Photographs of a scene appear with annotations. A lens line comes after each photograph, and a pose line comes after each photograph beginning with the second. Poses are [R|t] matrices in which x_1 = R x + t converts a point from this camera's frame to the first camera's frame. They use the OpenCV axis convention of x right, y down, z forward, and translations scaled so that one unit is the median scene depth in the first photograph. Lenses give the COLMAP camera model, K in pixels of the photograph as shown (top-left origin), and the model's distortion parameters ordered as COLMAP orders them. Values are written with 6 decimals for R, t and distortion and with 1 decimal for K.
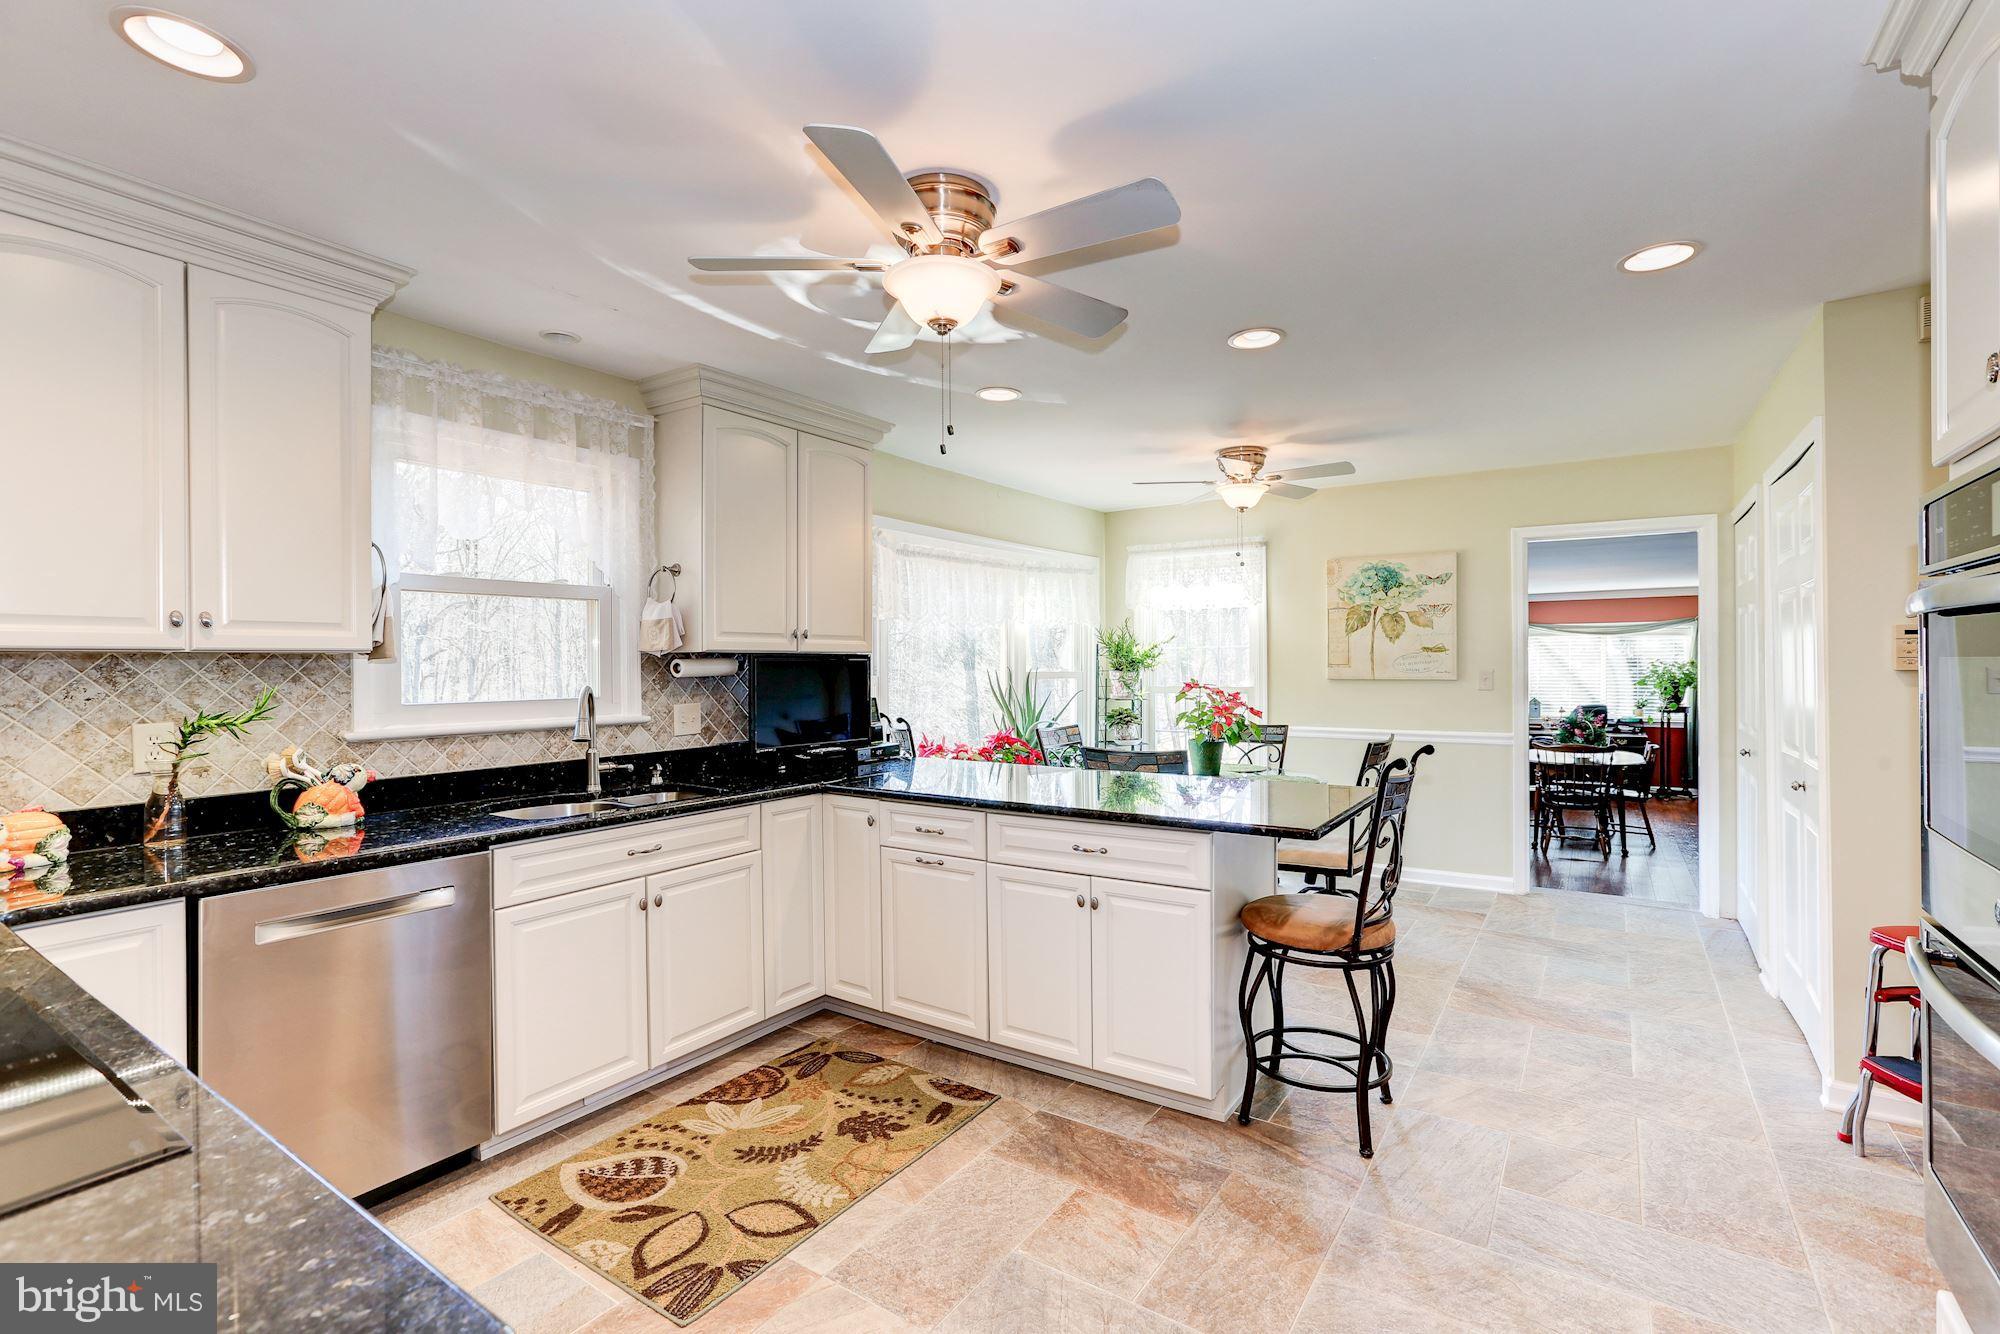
lens RADIAL K [[902.9, 0, 1017.1], [0, 902.9, 666.1], [0, 0, 1]] dist [-0.037740, 0.017037]
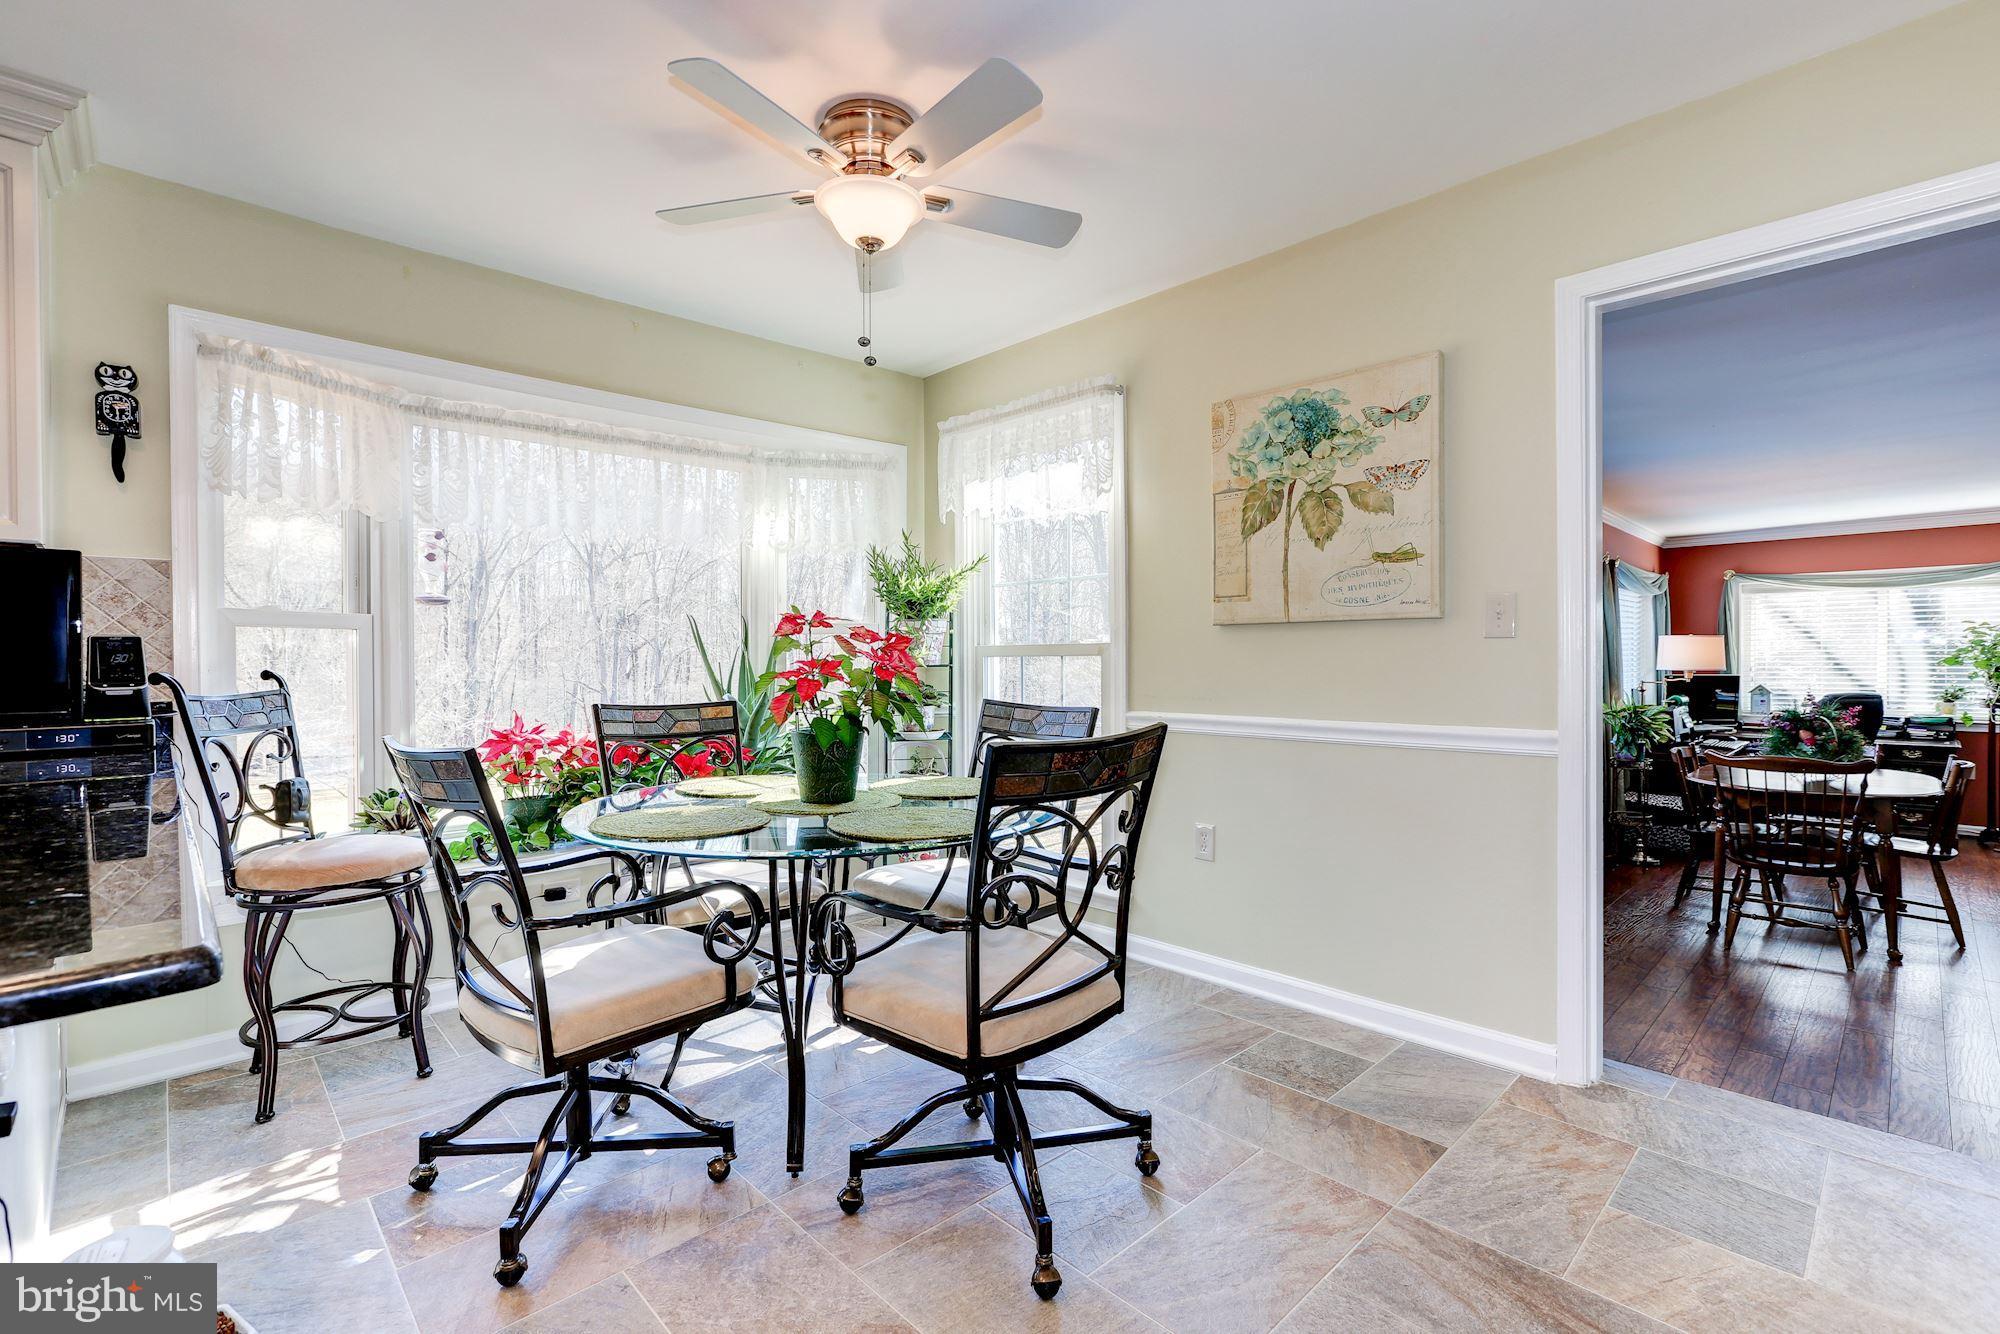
lens RADIAL K [[902.9, 0, 1017.1], [0, 902.9, 666.1], [0, 0, 1]] dist [-0.037740, 0.017037]
pose [[0.976552, 0.002123, -0.215273, 0.354211], [-0.001068, 0.999987, 0.005014, 0.037251], [0.215281, -0.004667, 0.976541, 0.459075]]
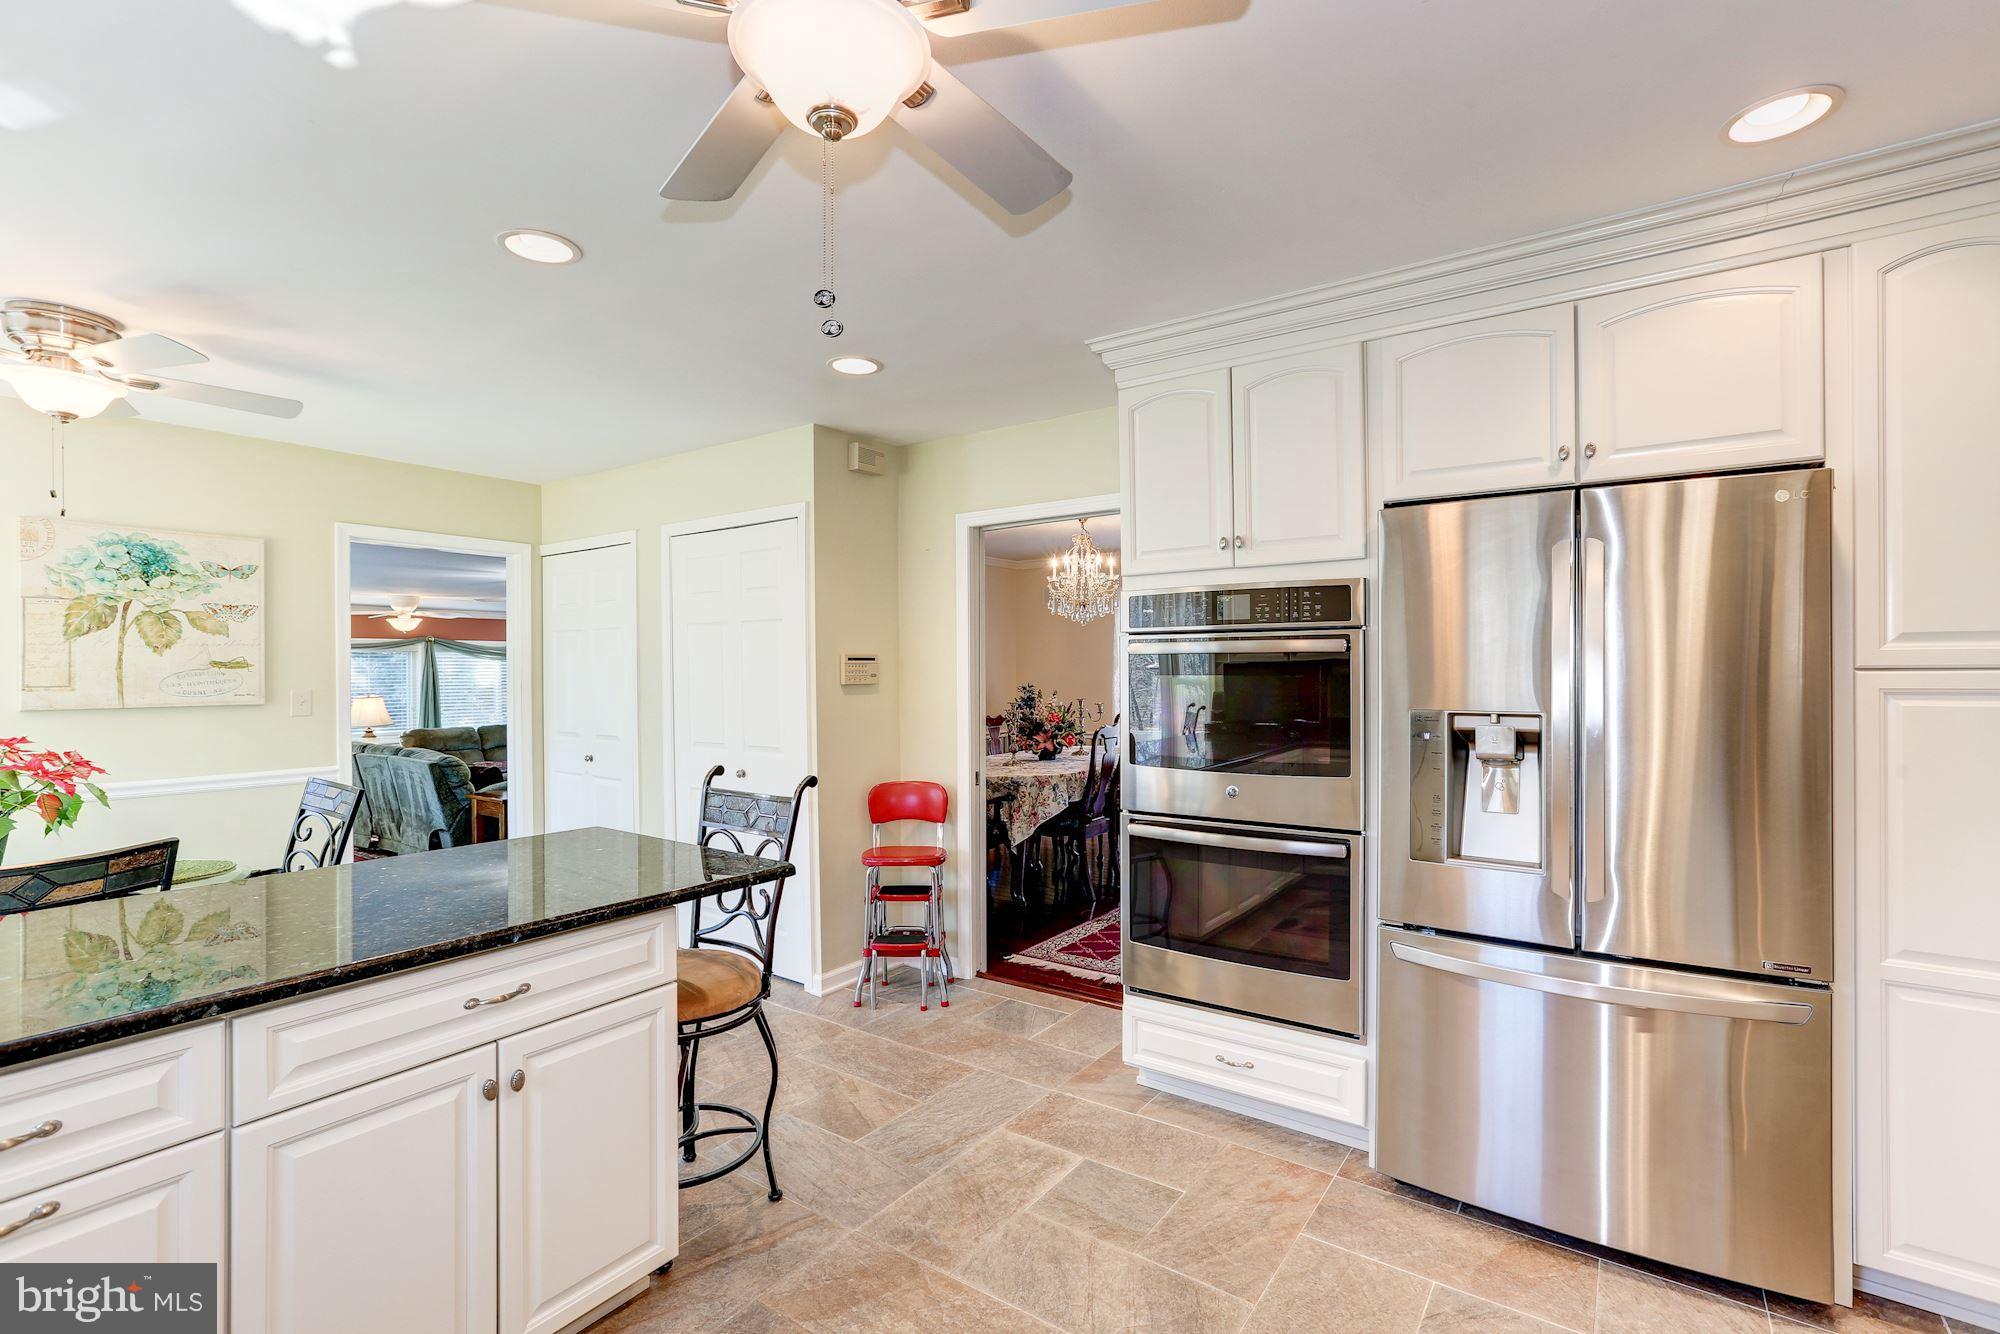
lens RADIAL K [[902.9, 0, 1017.1], [0, 902.9, 666.1], [0, 0, 1]] dist [-0.037740, 0.017037]
pose [[0.024028, 0.010952, 0.999651, -0.245307], [0.010858, 0.999878, -0.011215, -0.002009], [-0.999652, 0.011124, 0.023906, 0.314111]]
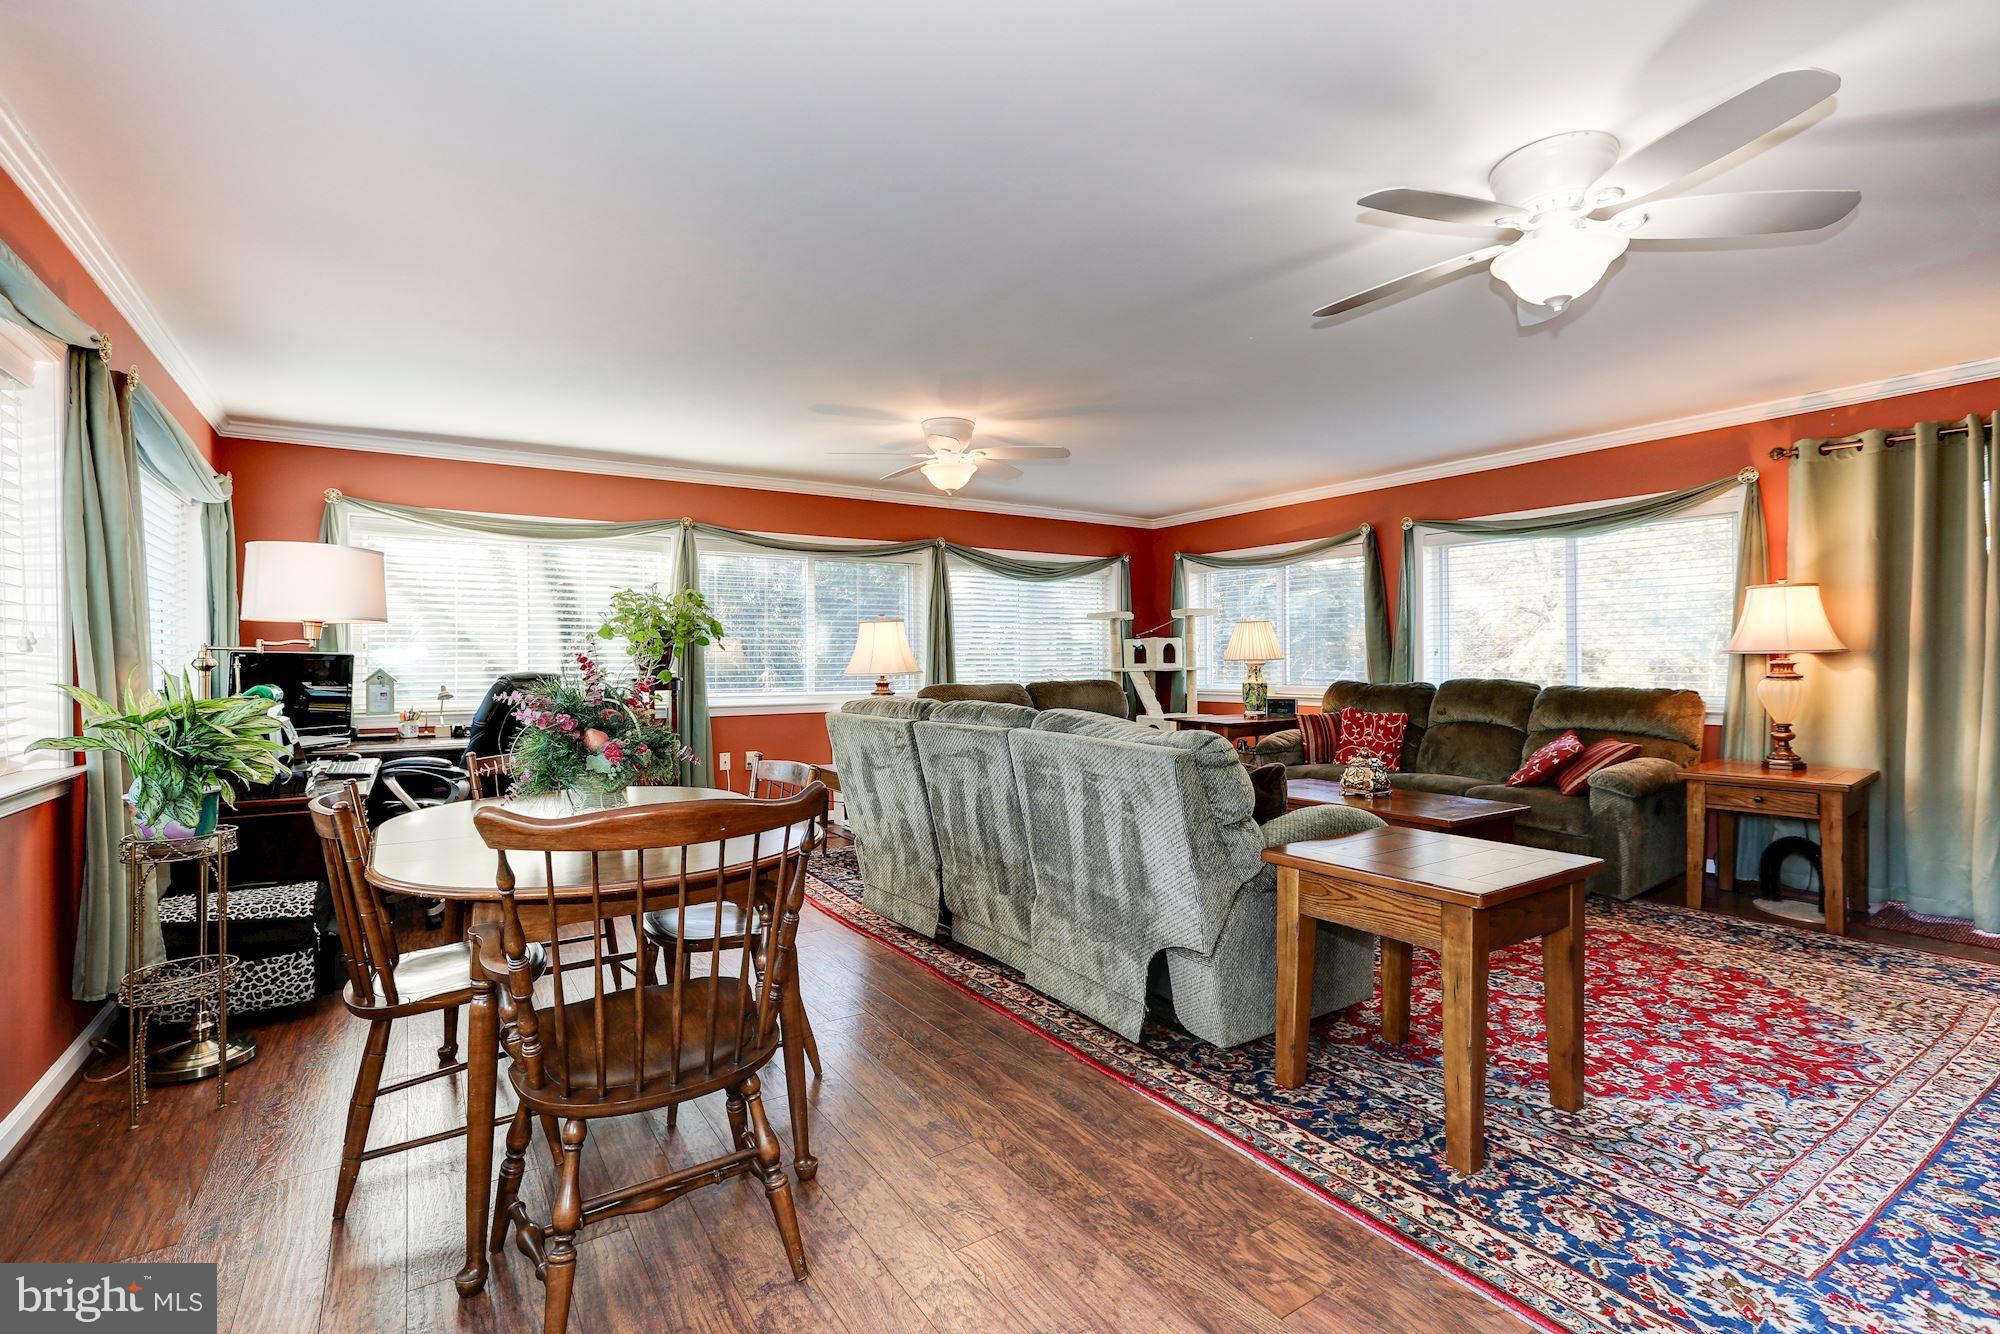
lens RADIAL K [[902.9, 0, 1017.1], [0, 902.9, 666.1], [0, 0, 1]] dist [-0.037740, 0.017037]
pose [[0.384643, -0.001954, 0.923063, 0.590759], [0.006042, 0.999982, -0.000401, 0.072569], [-0.923046, 0.005731, 0.384648, 1.085458]]
